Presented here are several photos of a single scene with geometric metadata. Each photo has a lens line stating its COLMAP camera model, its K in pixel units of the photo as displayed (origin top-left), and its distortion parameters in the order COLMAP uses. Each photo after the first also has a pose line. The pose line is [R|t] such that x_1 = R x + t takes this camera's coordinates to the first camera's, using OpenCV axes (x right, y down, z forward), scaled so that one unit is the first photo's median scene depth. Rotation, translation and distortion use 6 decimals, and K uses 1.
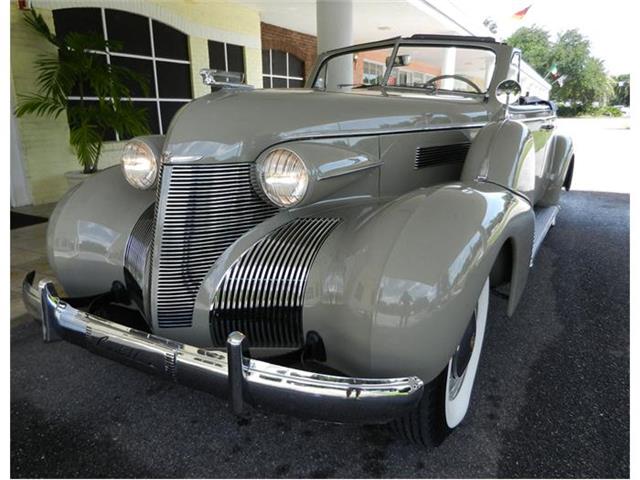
lens RADIAL K [[485.8, 0, 318.8], [0, 485.8, 242.5], [0, 0, 1]] dist [0.014095, -0.005320]
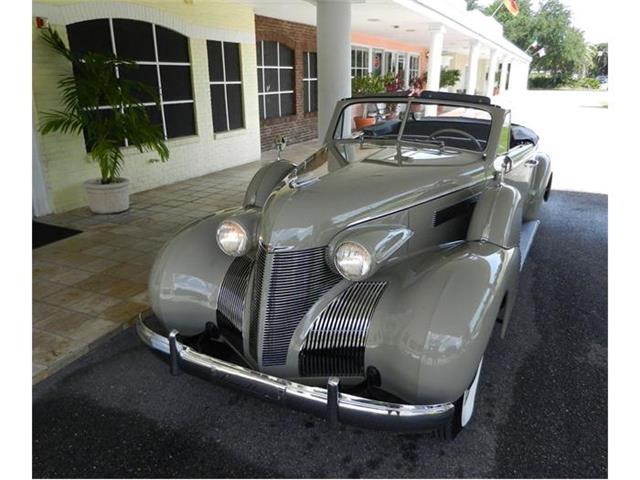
lens RADIAL K [[485.8, 0, 331.5], [0, 485.8, 254.8], [0, 0, 1]] dist [0.014095, -0.005320]
pose [[0.998073, -0.010162, 0.061208, -0.153780], [0.005834, 0.997496, 0.070479, -0.175051], [-0.061771, -0.069986, 0.995634, -0.279978]]
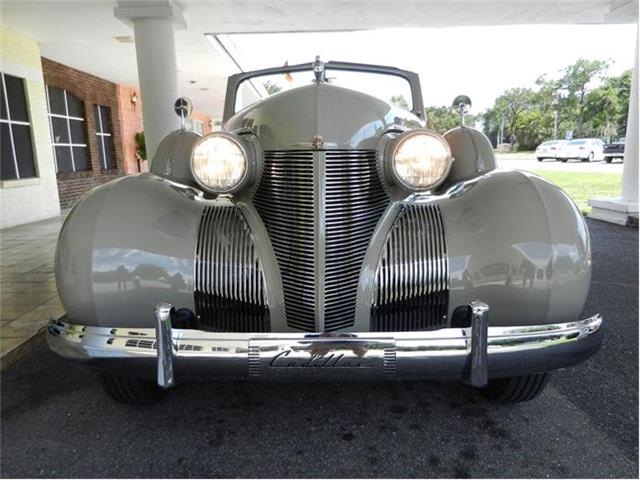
lens RADIAL K [[485.8, 0, 333.4], [0, 485.8, 242.0], [0, 0, 1]] dist [0.014095, -0.005320]
pose [[0.883353, -0.108927, 0.455875, -0.504815], [0.149214, 0.987372, -0.053209, 0.044055], [-0.444322, 0.115025, 0.888452, 0.134458]]
